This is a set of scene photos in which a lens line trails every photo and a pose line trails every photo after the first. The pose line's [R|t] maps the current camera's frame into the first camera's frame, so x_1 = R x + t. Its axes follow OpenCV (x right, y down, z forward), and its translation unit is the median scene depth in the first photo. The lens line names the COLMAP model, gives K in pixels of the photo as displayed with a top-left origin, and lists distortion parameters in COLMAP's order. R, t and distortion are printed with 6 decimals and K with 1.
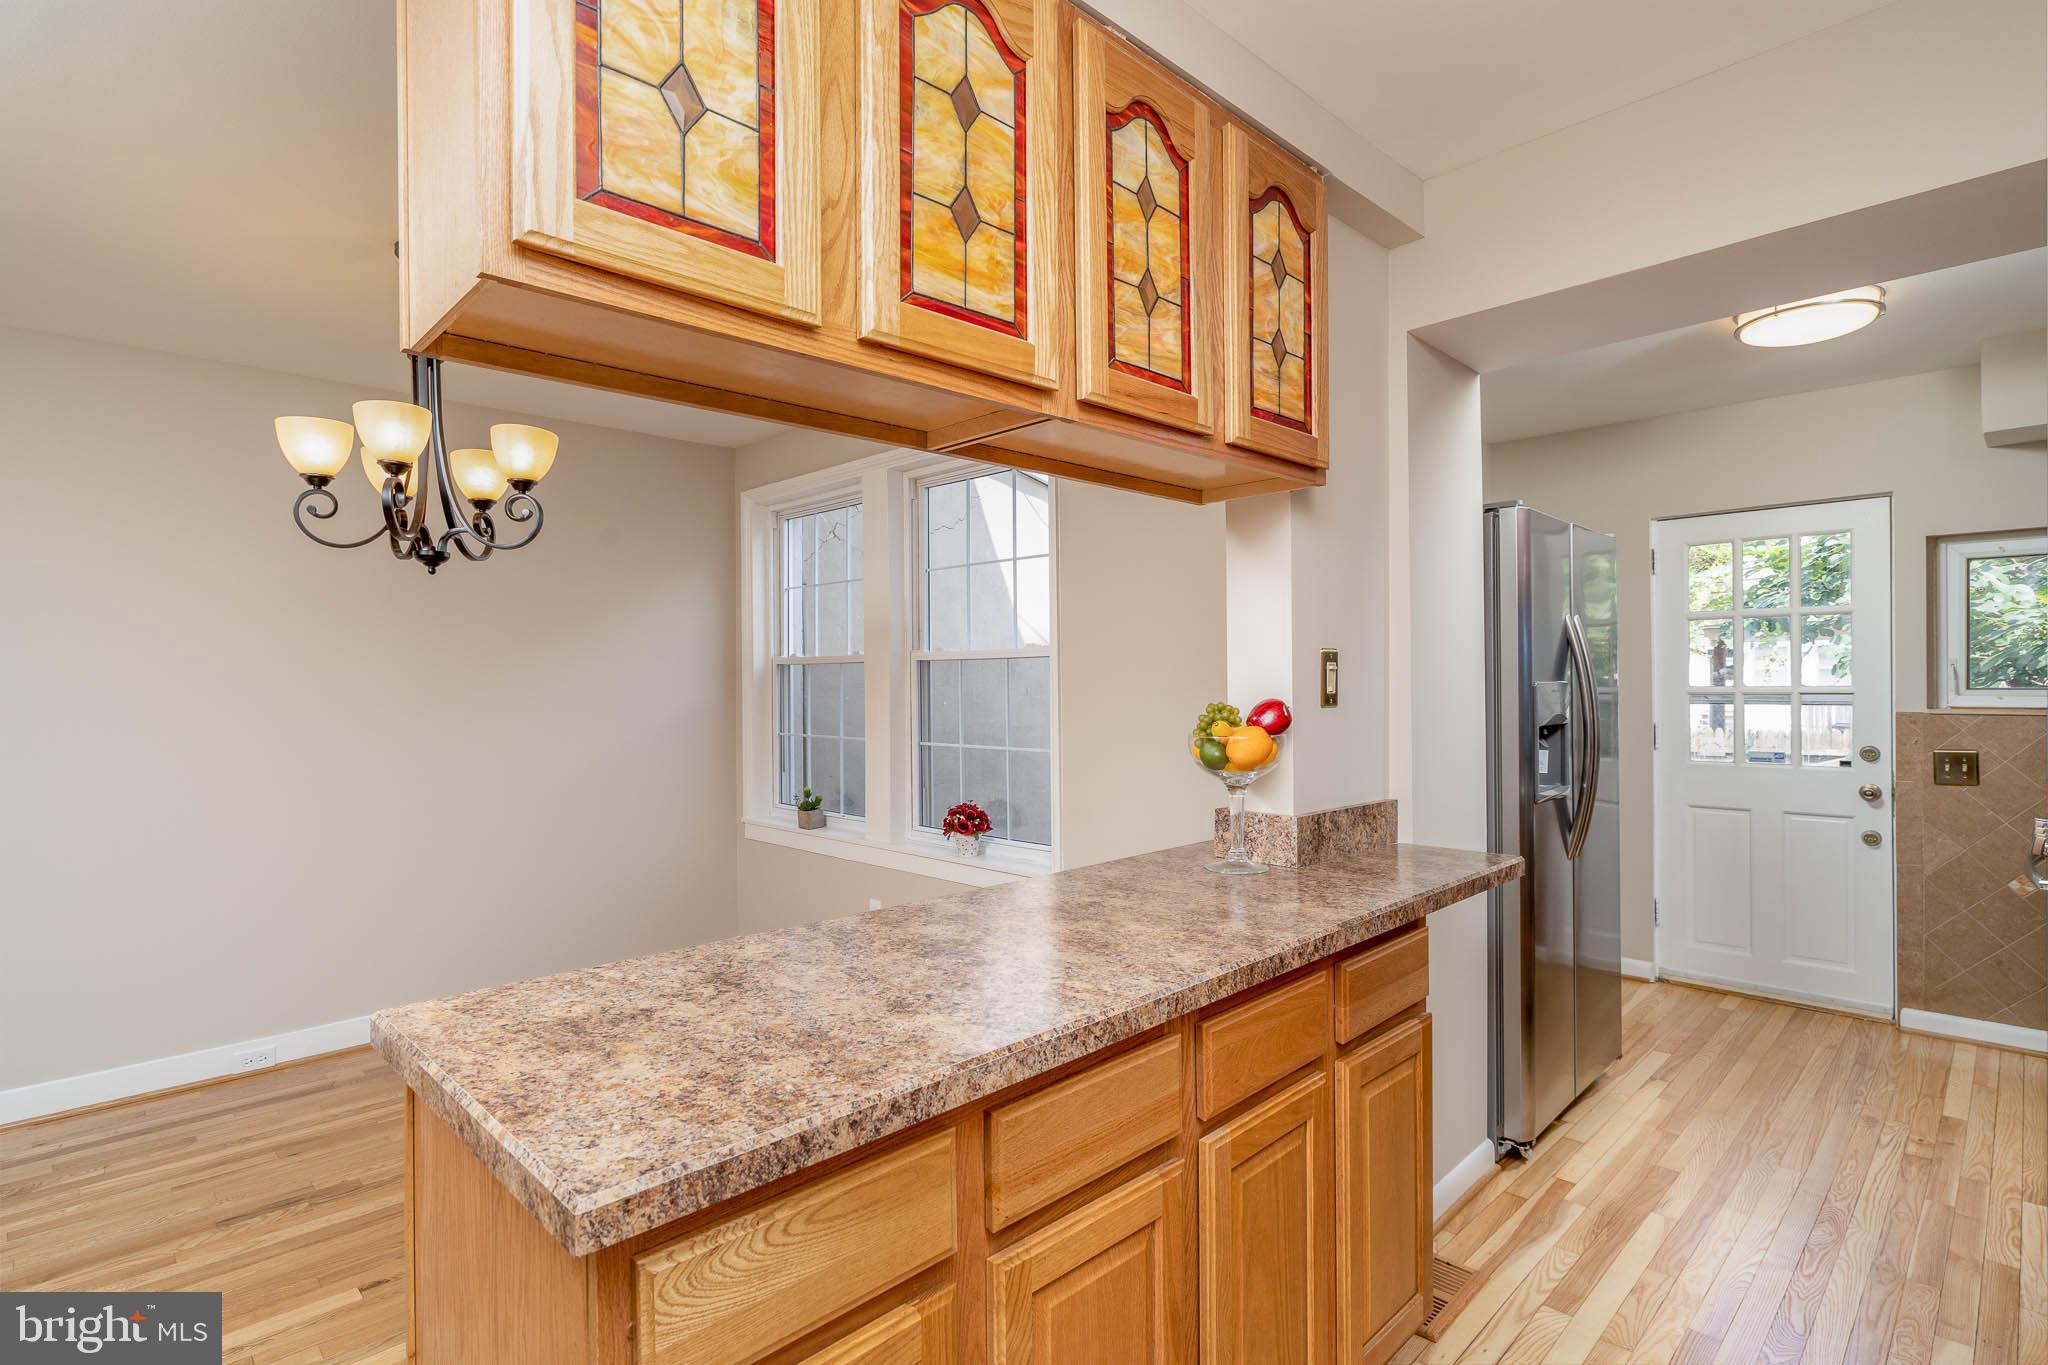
lens RADIAL K [[1001.0, 0, 988.9], [0, 1001.0, 707.2], [0, 0, 1]] dist [0.000736, 0.000484]
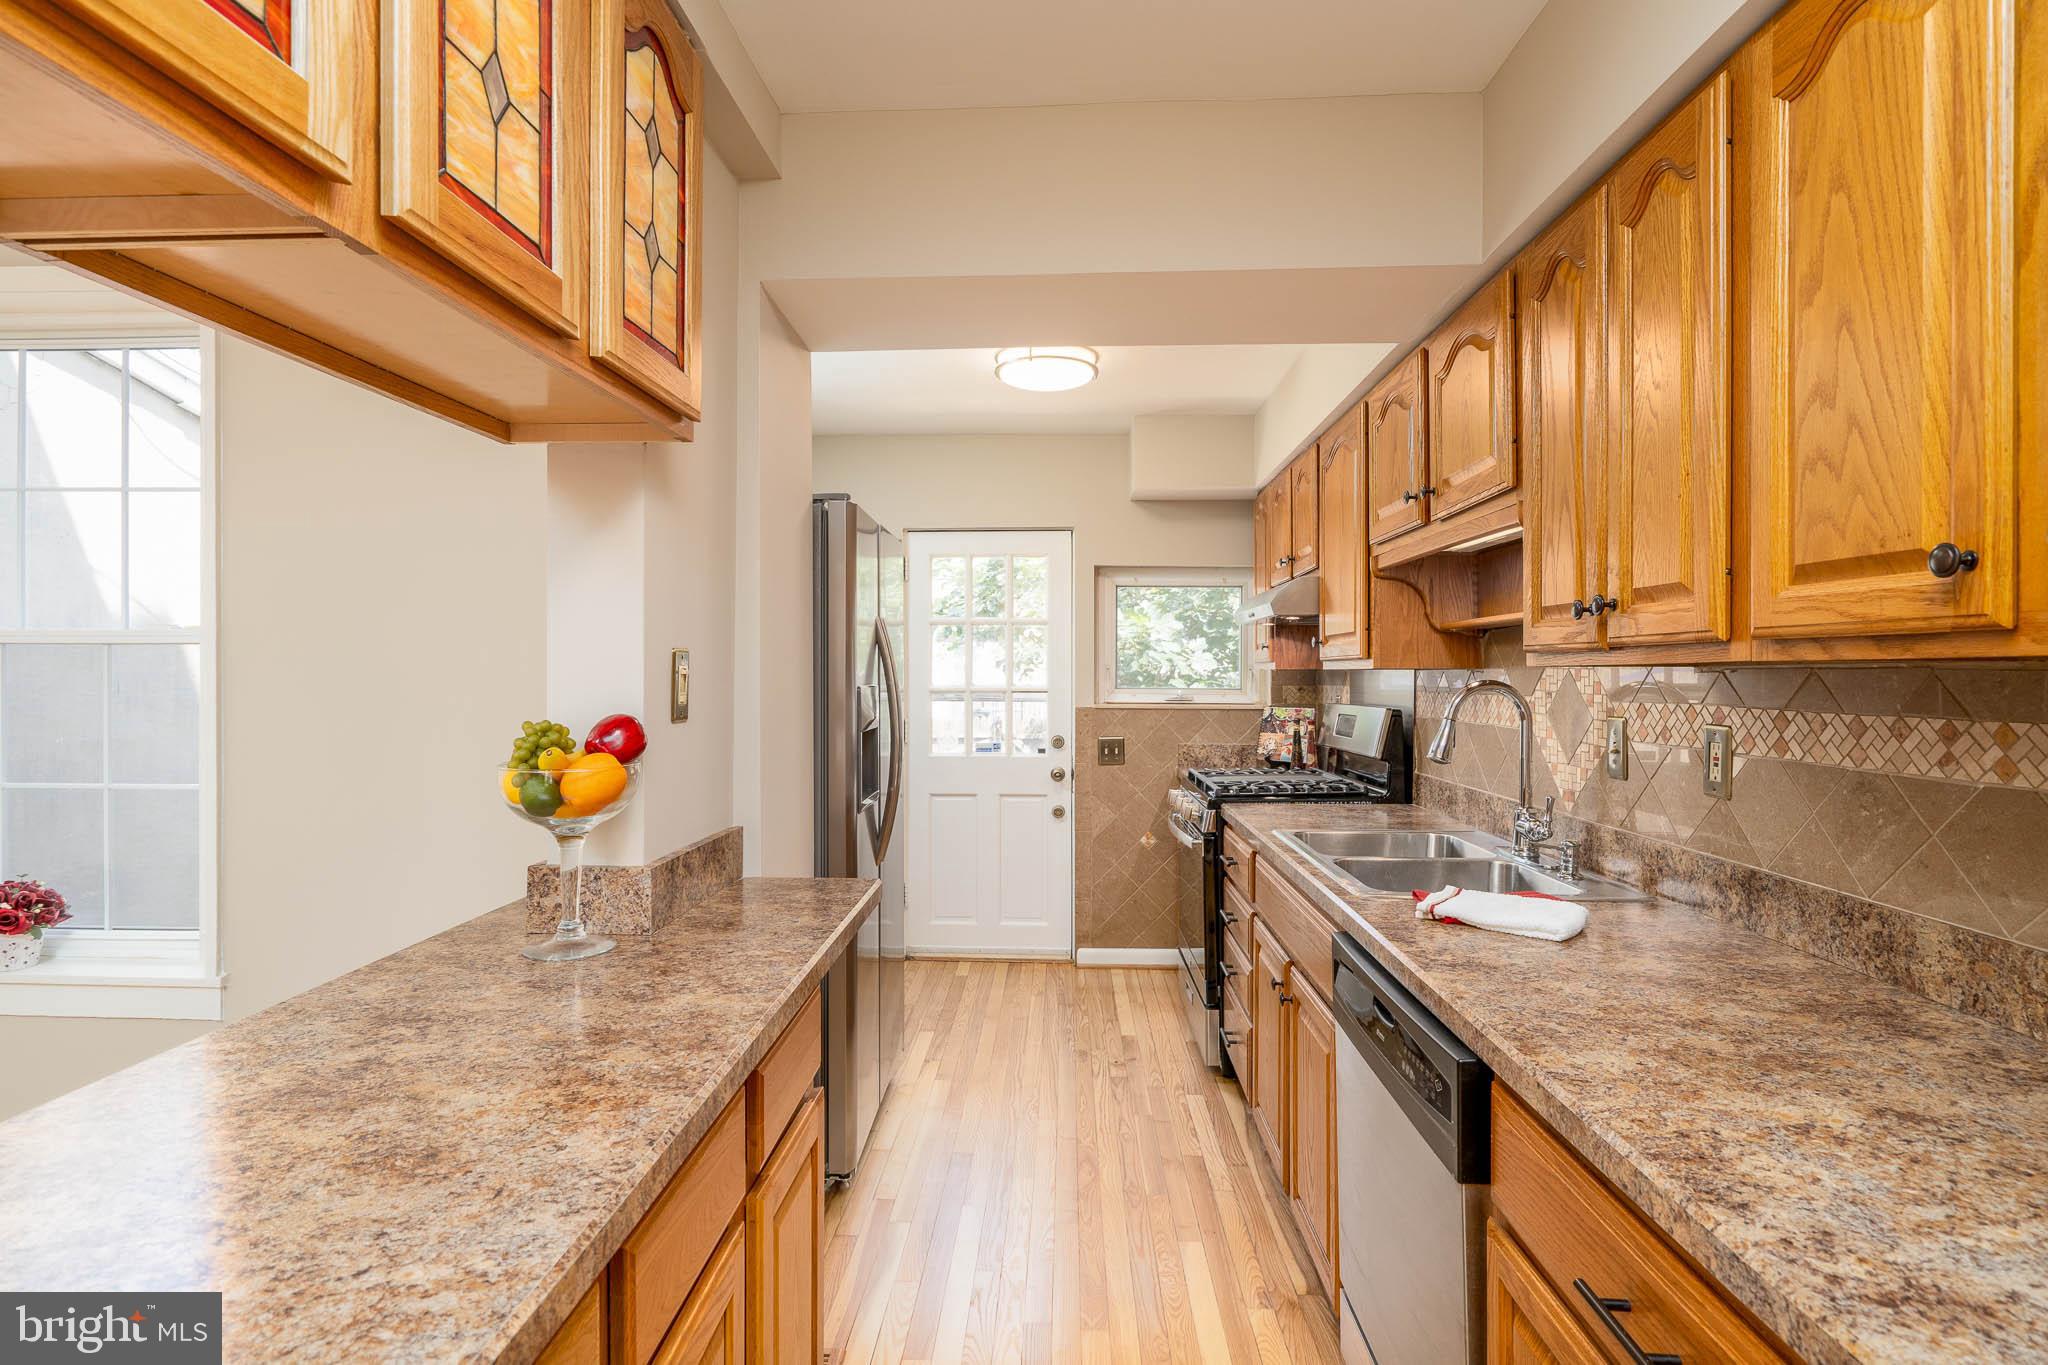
lens RADIAL K [[1038.8, 0, 1023.9], [0, 1038.8, 672.3], [0, 0, 1]] dist [-0.004109, 0.000404]
pose [[0.717171, 0.005916, 0.696872, -0.042197], [0.012979, 0.999677, -0.021844, -0.018764], [-0.696776, 0.024710, 0.716863, 0.227228]]
